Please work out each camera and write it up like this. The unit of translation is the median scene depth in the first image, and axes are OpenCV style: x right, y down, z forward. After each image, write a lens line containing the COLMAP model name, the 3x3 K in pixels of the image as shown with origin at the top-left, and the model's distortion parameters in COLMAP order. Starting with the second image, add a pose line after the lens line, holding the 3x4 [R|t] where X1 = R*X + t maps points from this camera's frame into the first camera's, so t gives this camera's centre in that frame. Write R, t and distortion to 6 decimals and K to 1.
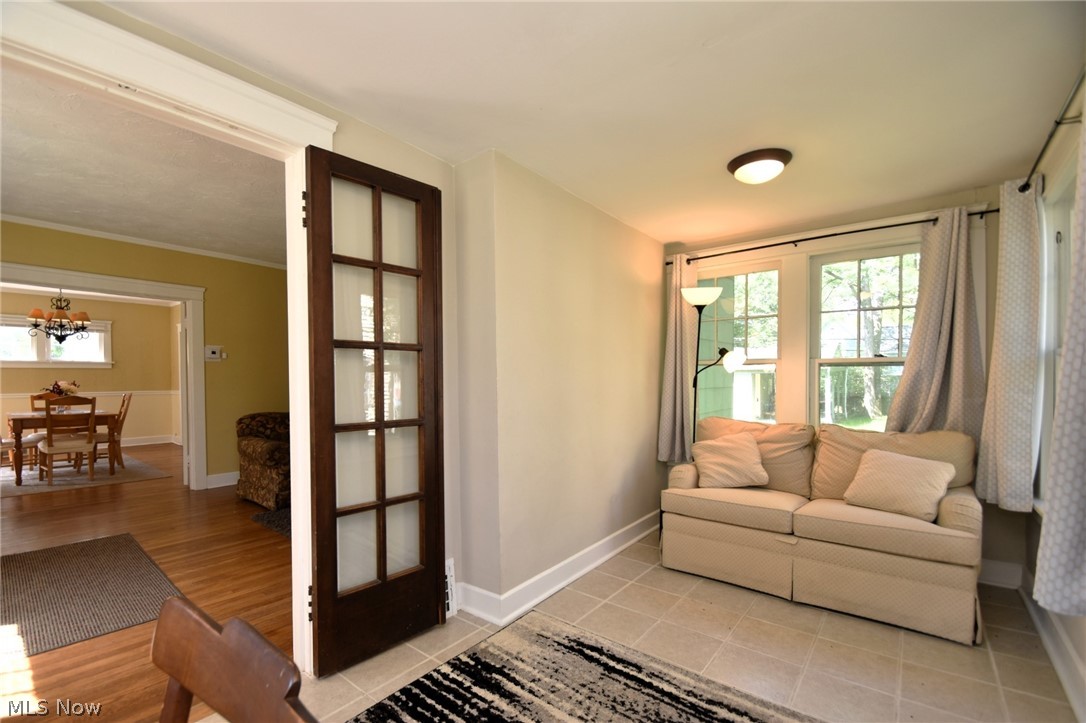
lens RADIAL K [[489.8, 0, 538.5], [0, 489.8, 371.8], [0, 0, 1]] dist [-0.003677, -0.000578]
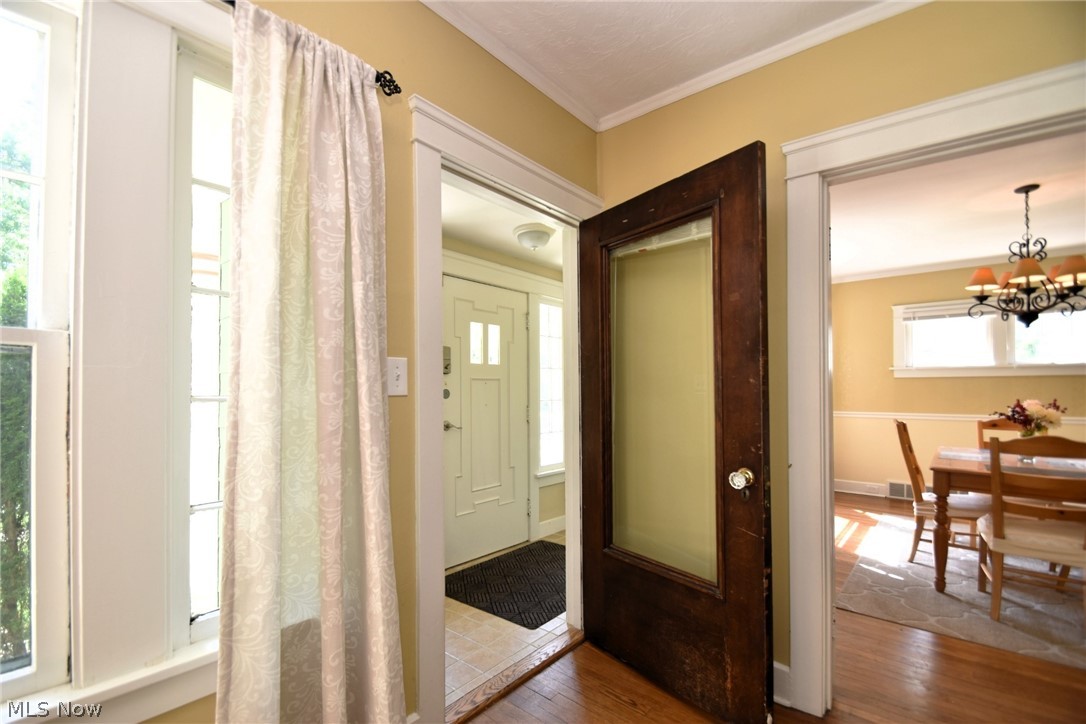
lens RADIAL K [[489.8, 0, 538.0], [0, 489.8, 369.4], [0, 0, 1]] dist [-0.003677, -0.000578]
pose [[-0.011595, -0.005552, -0.999917, -0.456142], [-0.014567, 0.999879, -0.005383, -0.002589], [0.999827, 0.014504, -0.011675, 0.486894]]
